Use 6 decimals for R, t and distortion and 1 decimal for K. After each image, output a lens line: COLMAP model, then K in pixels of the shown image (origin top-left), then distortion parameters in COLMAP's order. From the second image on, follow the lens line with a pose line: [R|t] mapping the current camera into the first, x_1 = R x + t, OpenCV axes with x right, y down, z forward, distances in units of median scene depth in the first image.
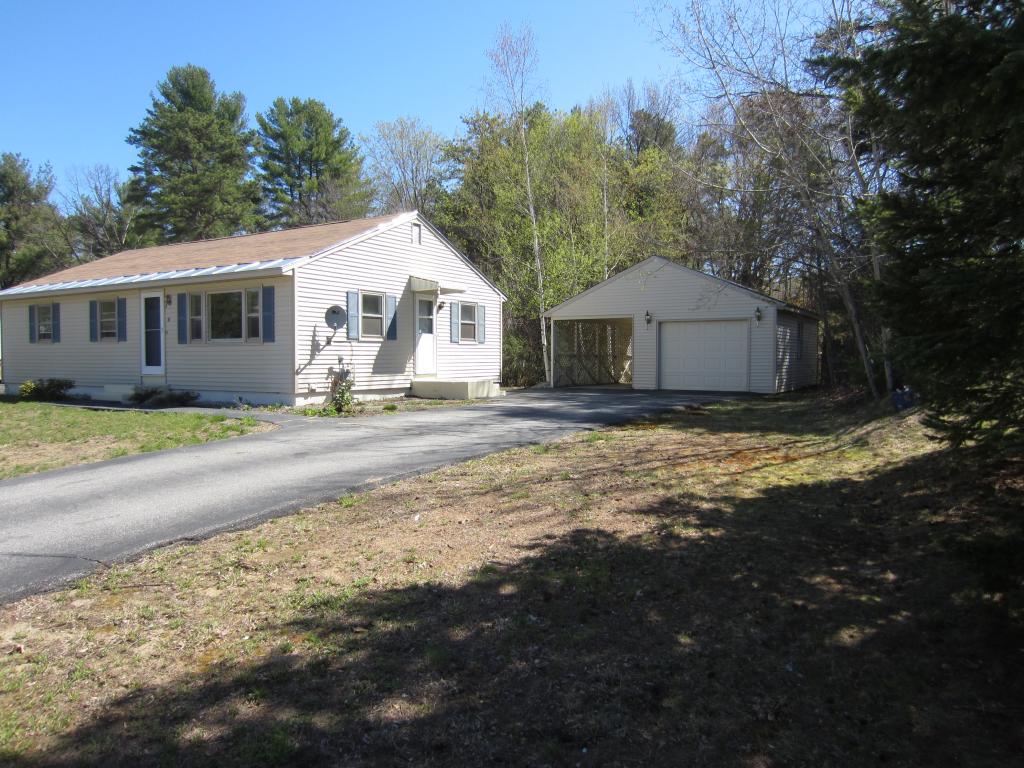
lens RADIAL K [[729.2, 0, 517.9], [0, 729.2, 384.2], [0, 0, 1]] dist [-0.013513, -0.004208]
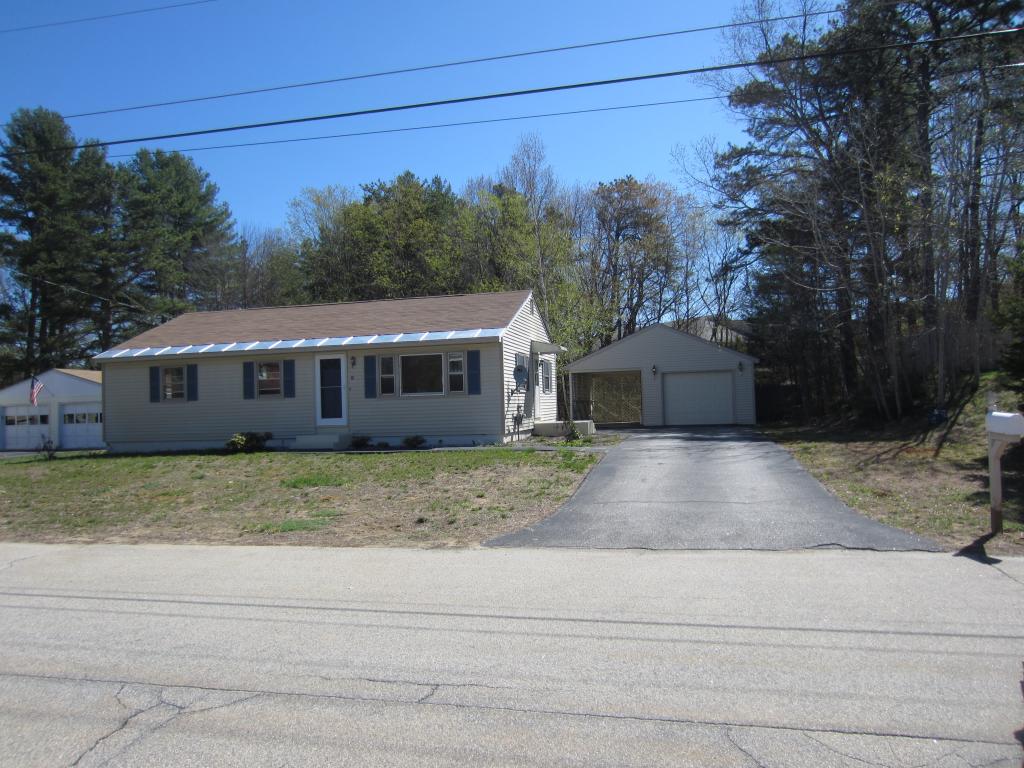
lens RADIAL K [[729.2, 0, 517.9], [0, 729.2, 384.2], [0, 0, 1]] dist [-0.013513, -0.004208]
pose [[0.953501, -0.019316, 0.300771, -0.555628], [0.040115, 0.997199, -0.063130, 0.006051], [-0.298709, 0.072260, 0.951604, -0.192620]]
